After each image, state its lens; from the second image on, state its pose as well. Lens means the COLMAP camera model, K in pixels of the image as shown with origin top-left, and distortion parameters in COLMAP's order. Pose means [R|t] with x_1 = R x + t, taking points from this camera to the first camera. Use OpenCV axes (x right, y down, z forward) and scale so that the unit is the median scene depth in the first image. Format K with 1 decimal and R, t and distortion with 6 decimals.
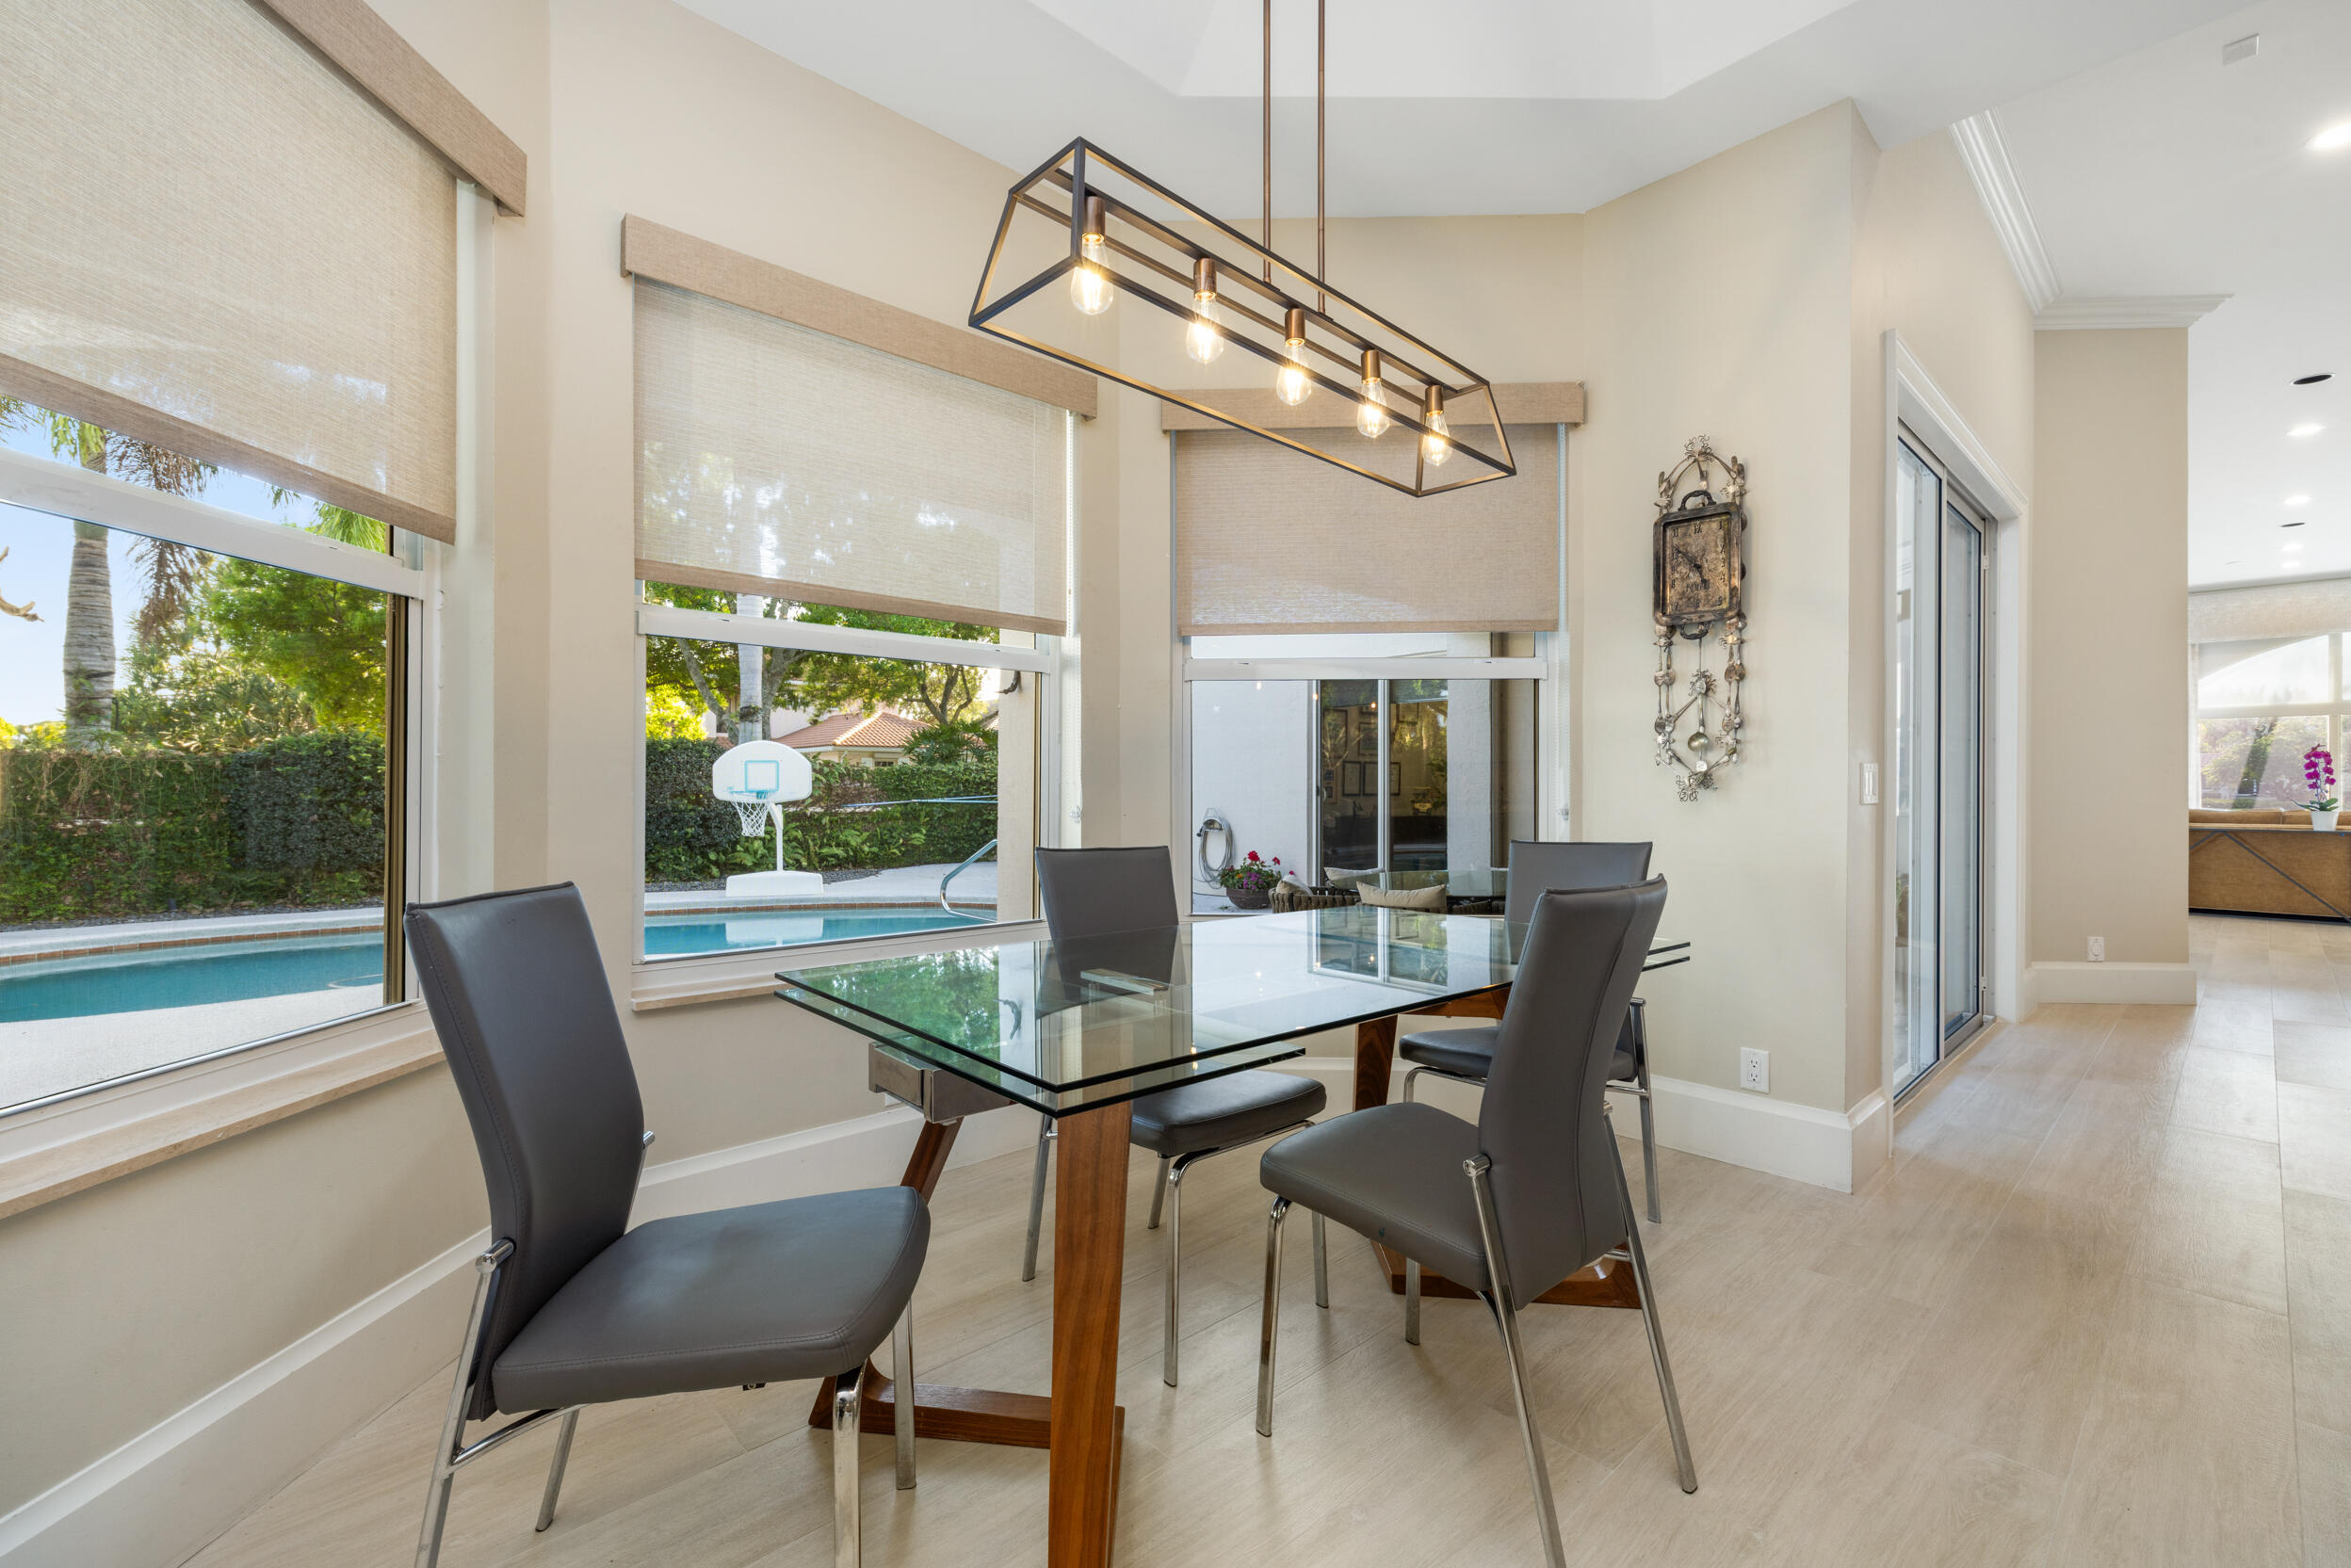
lens RADIAL K [[1002.6, 0, 1195.9], [0, 1002.6, 776.9], [0, 0, 1]] dist [-0.002971, 0.000276]
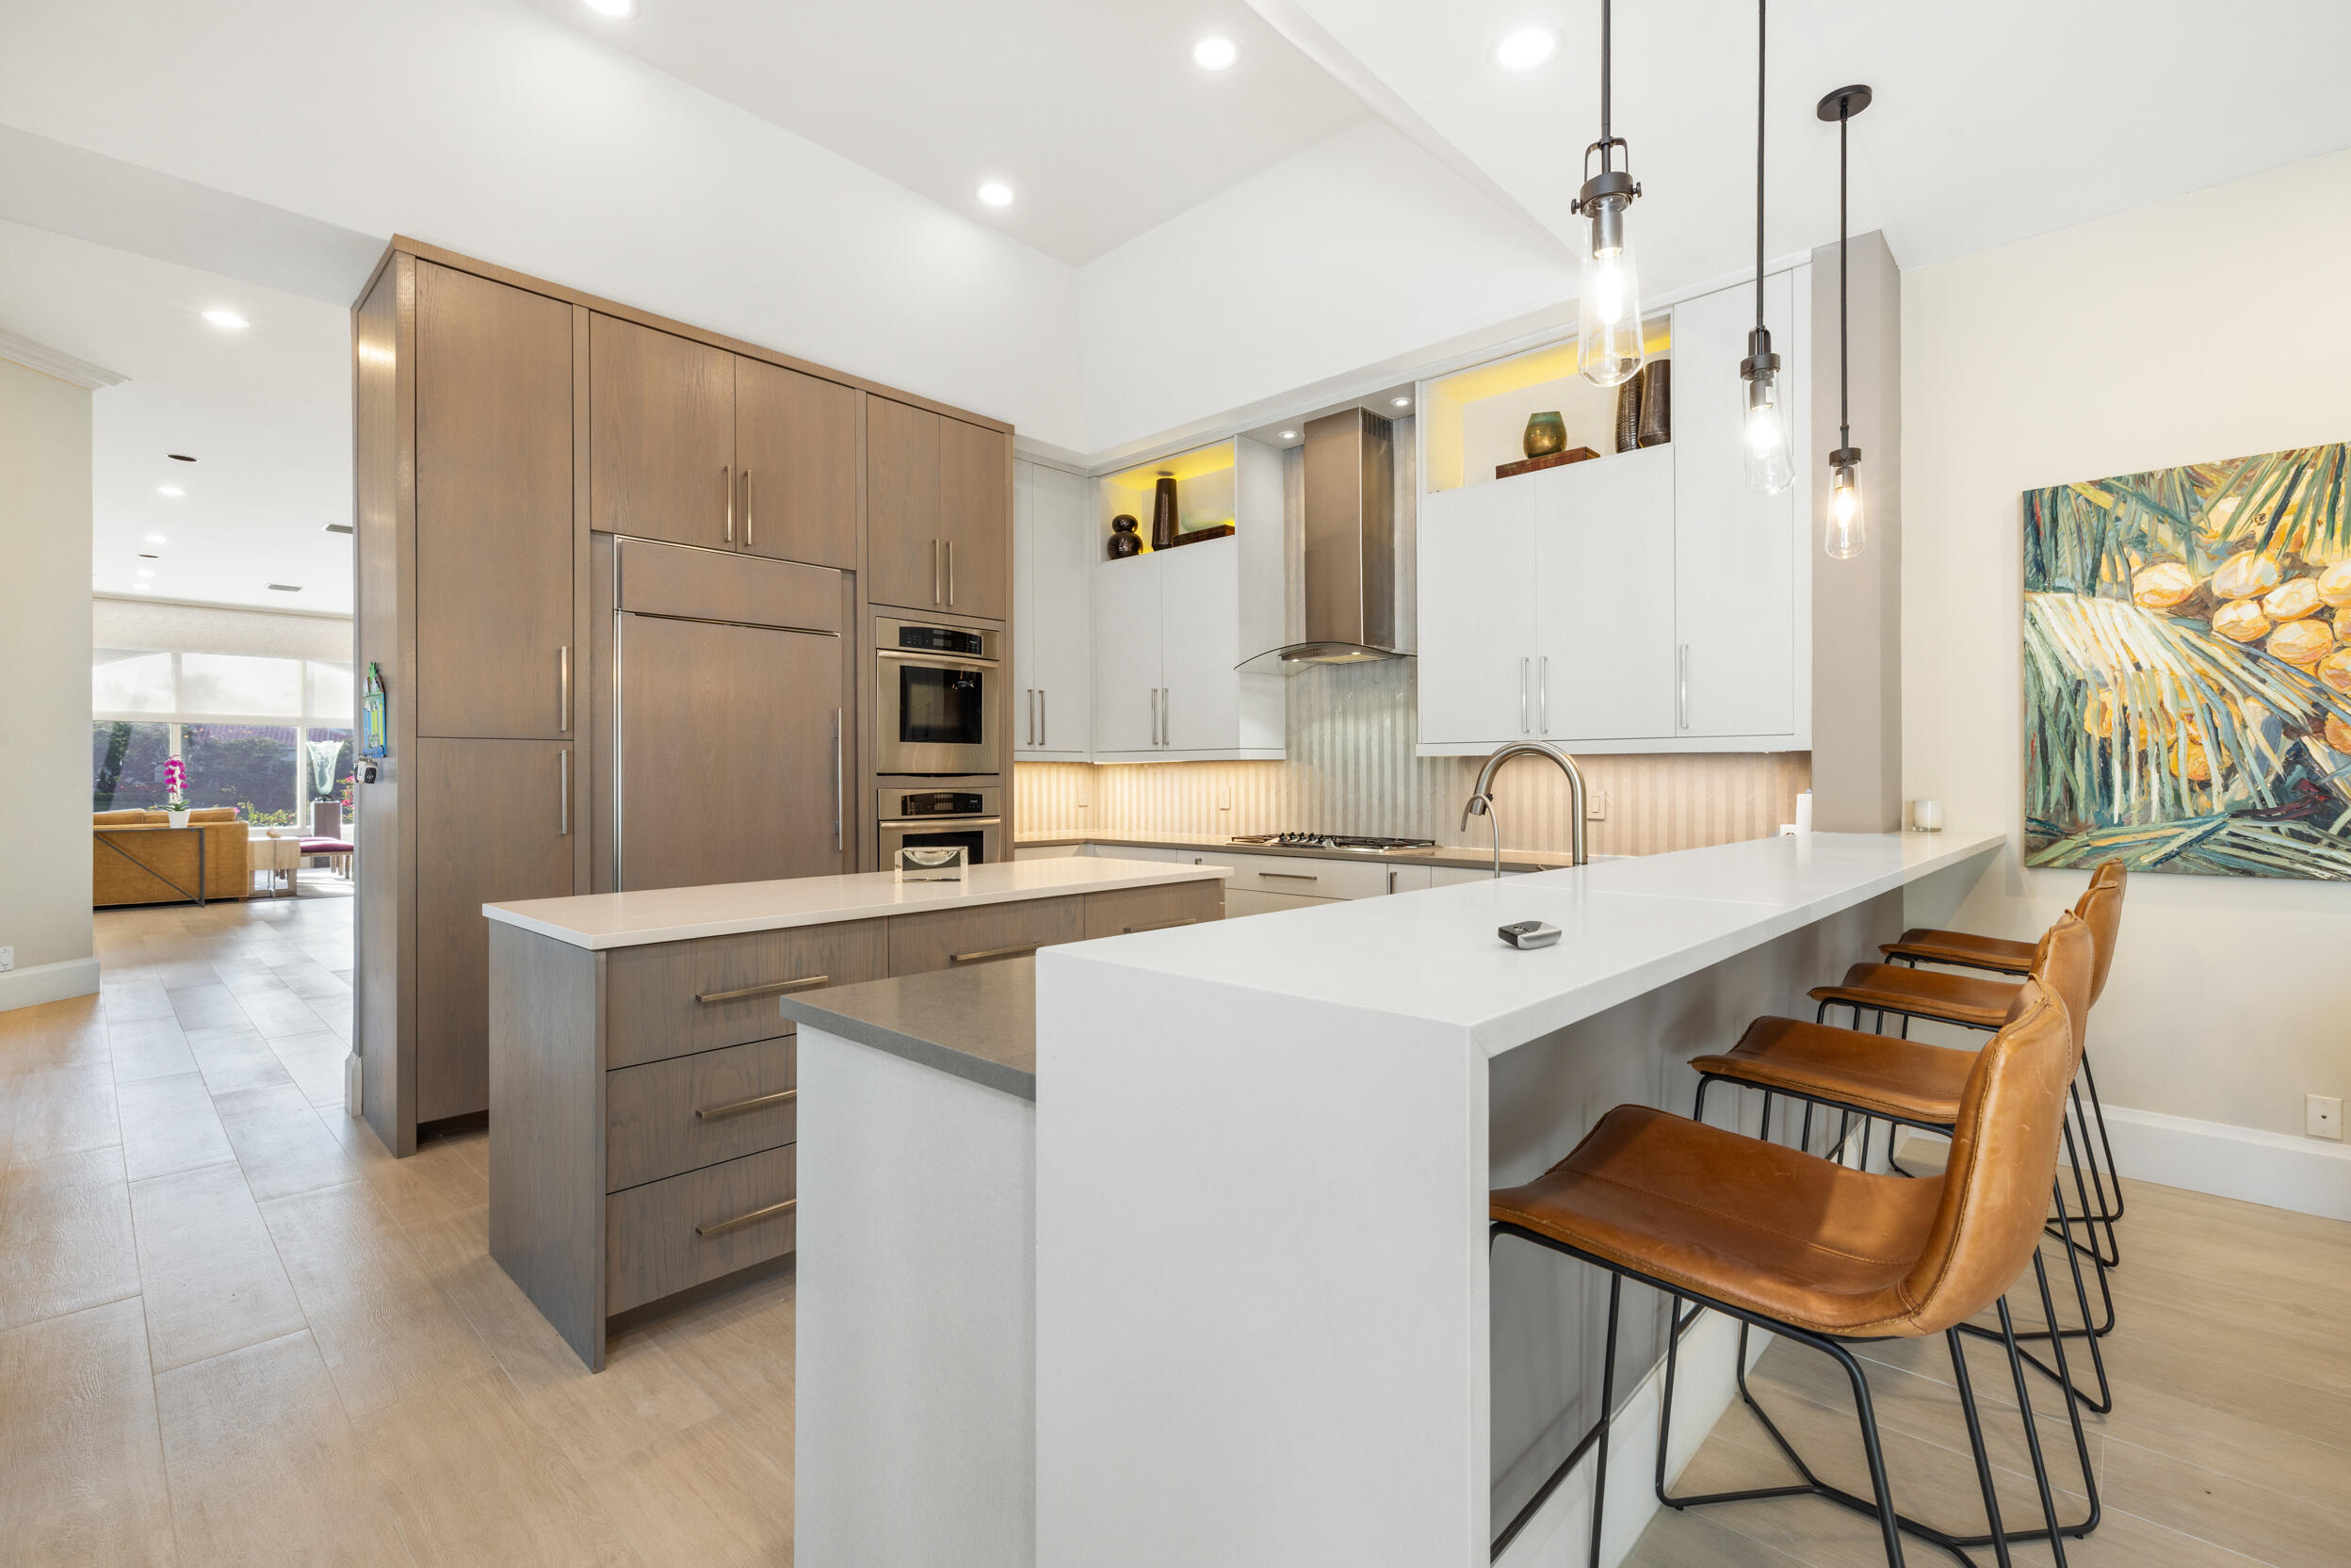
lens RADIAL K [[1002.6, 0, 1169.0], [0, 1002.6, 781.9], [0, 0, 1]] dist [-0.002971, 0.000276]
pose [[-0.074915, -0.007328, 0.997163, -0.136041], [-0.006540, 0.999955, 0.006858, -0.015994], [-0.997168, -0.006008, -0.074960, -0.076860]]
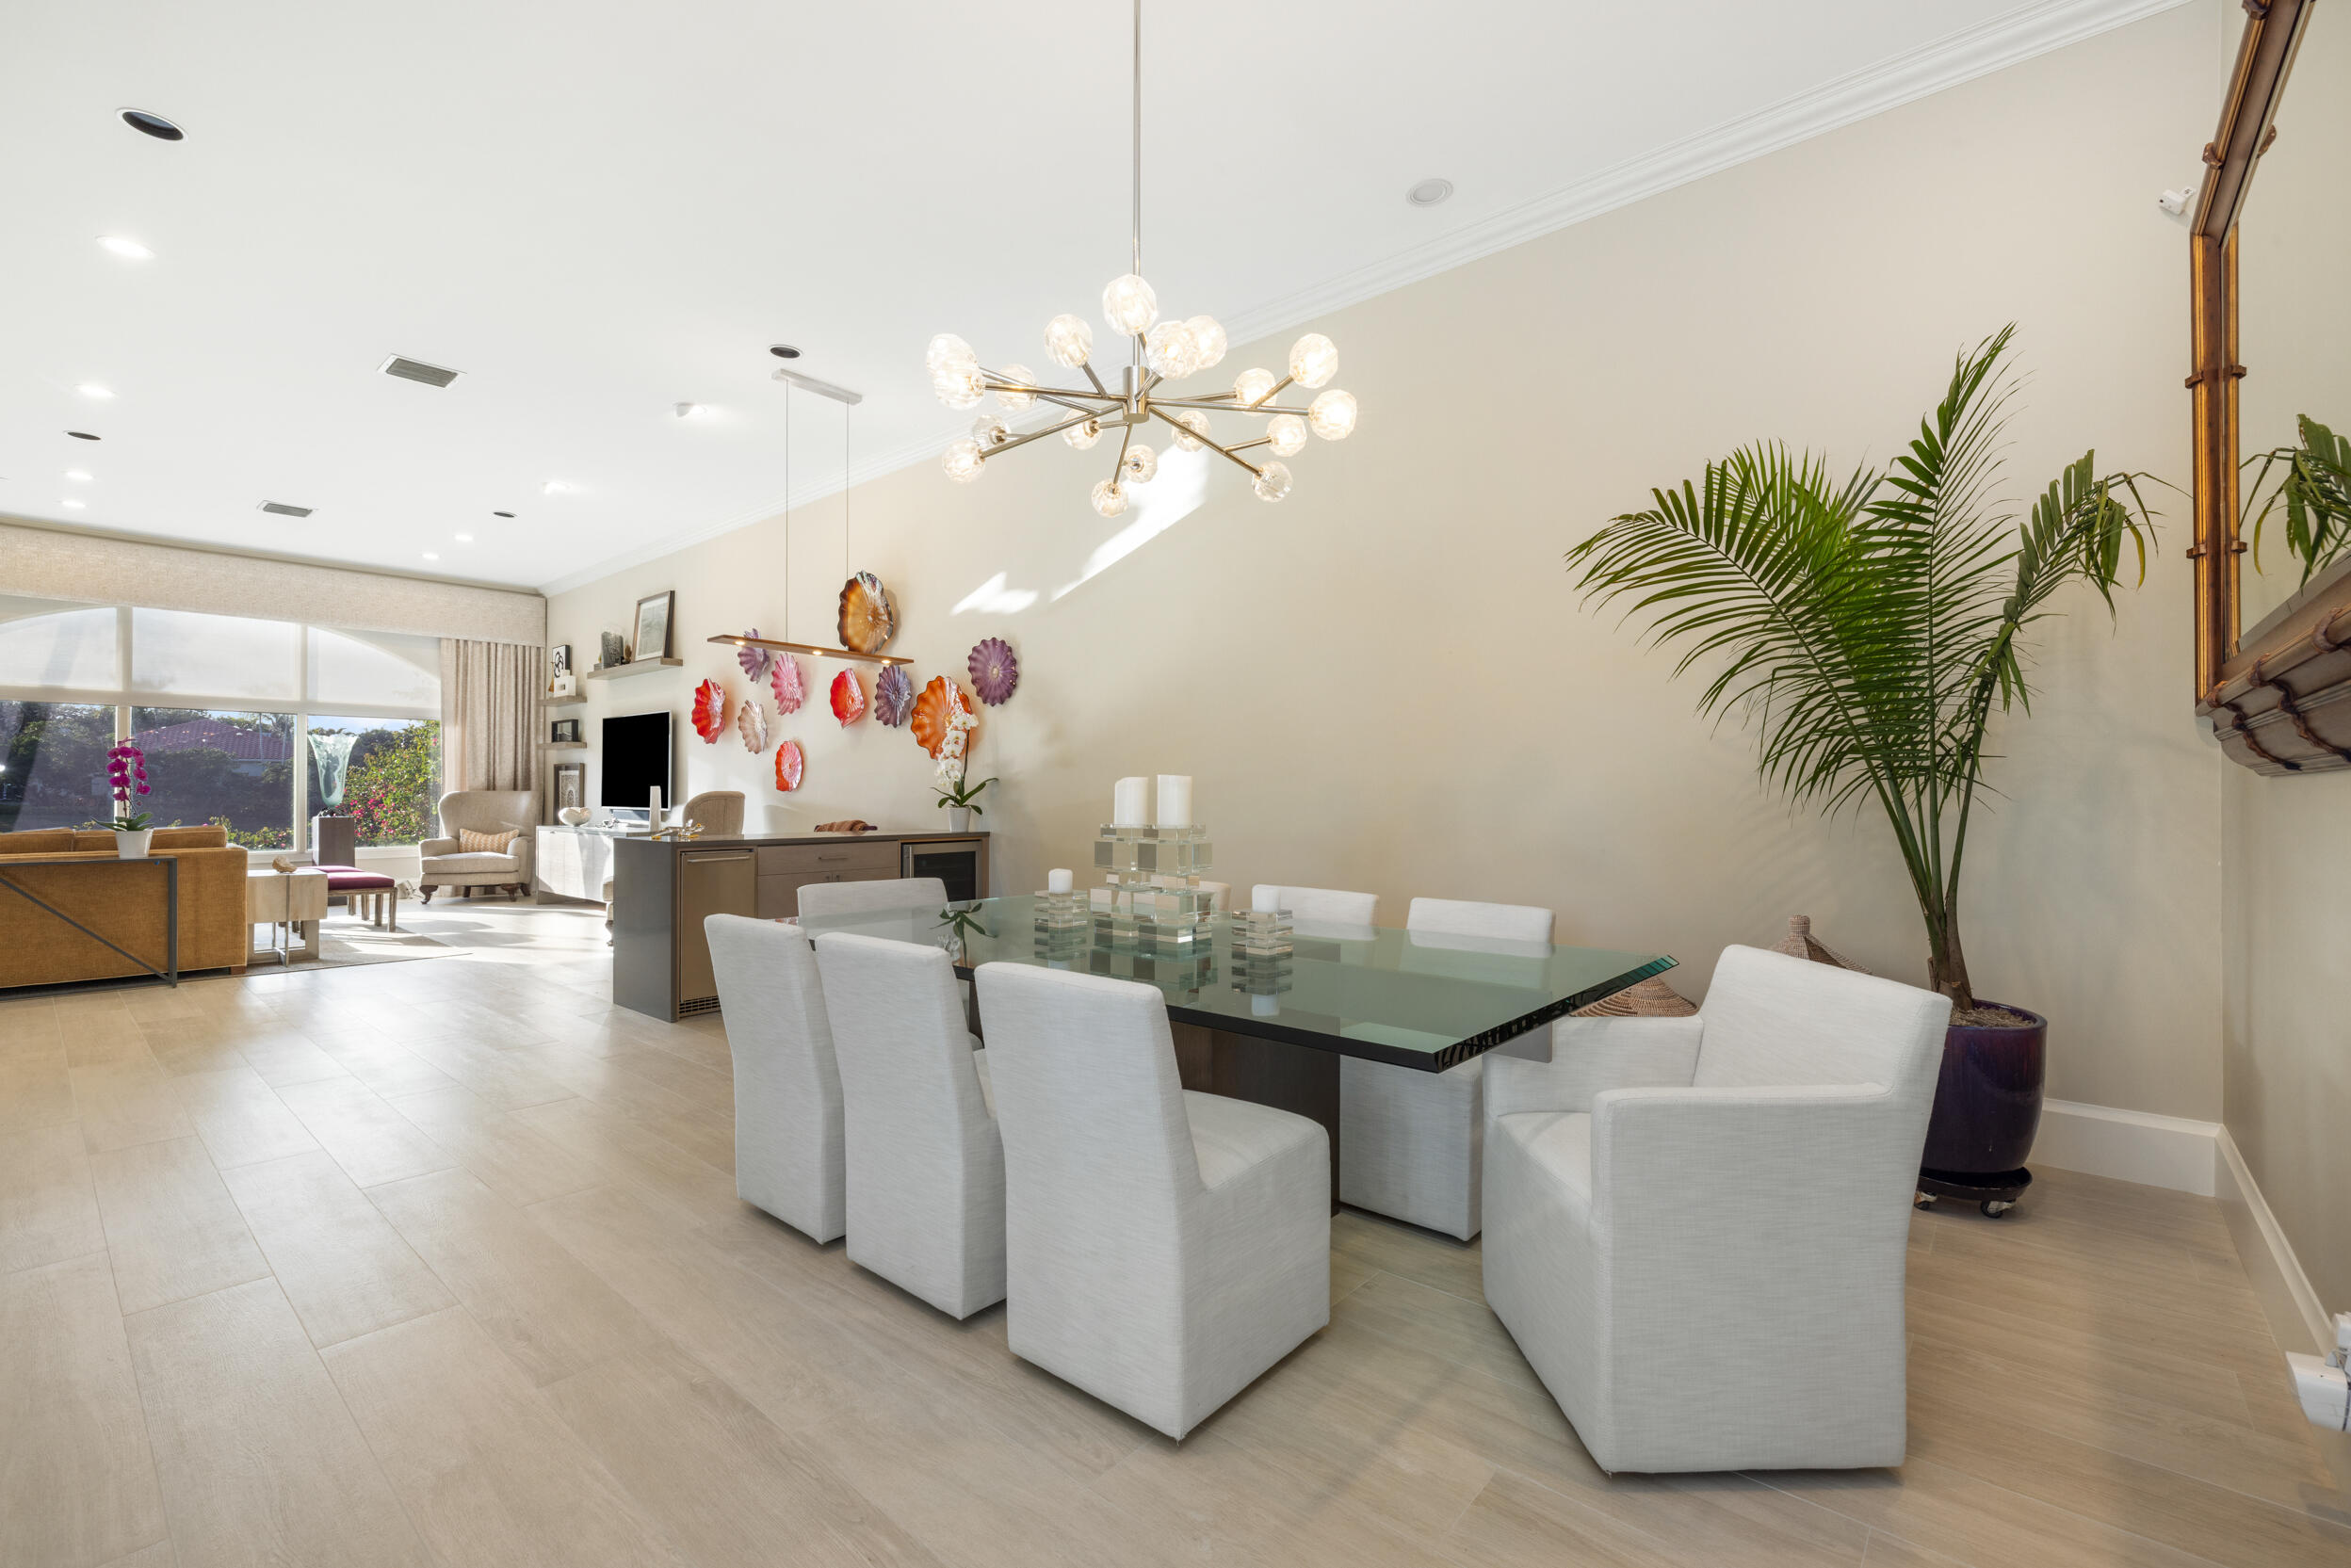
lens RADIAL K [[1002.6, 0, 1183.7], [0, 1002.6, 791.5], [0, 0, 1]] dist [-0.002971, 0.000276]
pose [[-0.111191, -0.002980, 0.993795, 0.334287], [-0.005825, 0.999980, 0.002346, 0.000118], [-0.993782, -0.005528, -0.111206, 0.333333]]
